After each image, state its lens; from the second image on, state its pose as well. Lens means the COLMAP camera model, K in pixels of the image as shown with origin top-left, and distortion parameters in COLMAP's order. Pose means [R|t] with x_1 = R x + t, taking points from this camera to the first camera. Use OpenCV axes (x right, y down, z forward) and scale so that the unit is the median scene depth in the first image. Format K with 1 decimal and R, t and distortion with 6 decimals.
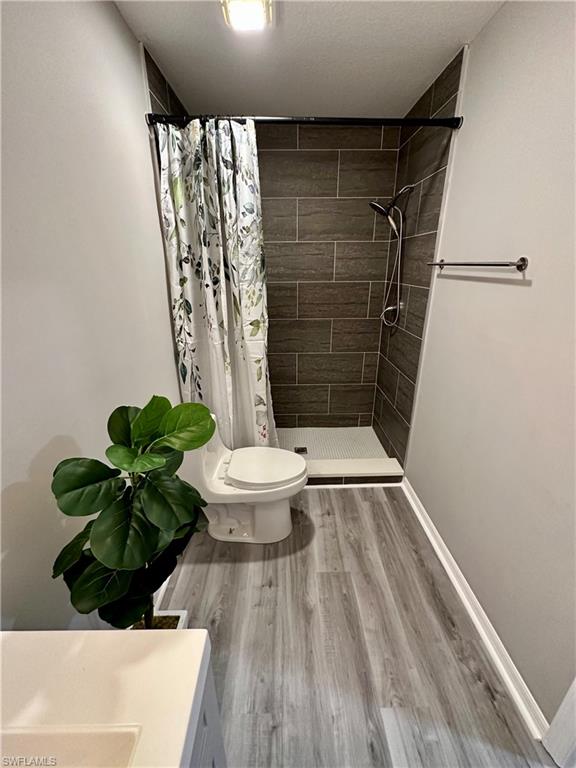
lens RADIAL K [[314.8, 0, 288.8], [0, 314.8, 383.1], [0, 0, 1]] dist [0.000905, 0.000702]
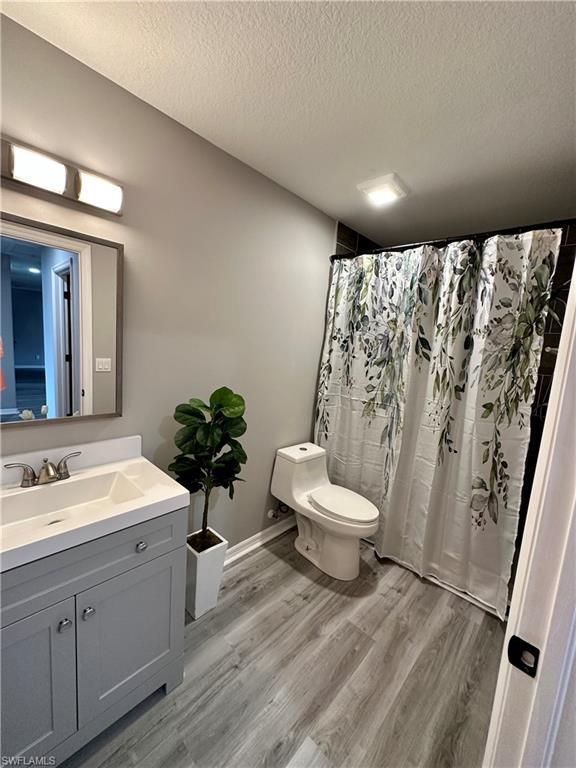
lens RADIAL K [[314.8, 0, 294.9], [0, 314.8, 387.2], [0, 0, 1]] dist [0.000905, 0.000702]
pose [[0.718325, 0.148106, -0.679760, 0.564135], [-0.317325, 0.939269, -0.130681, 0.072247], [0.619123, 0.309577, 0.721699, -0.095065]]
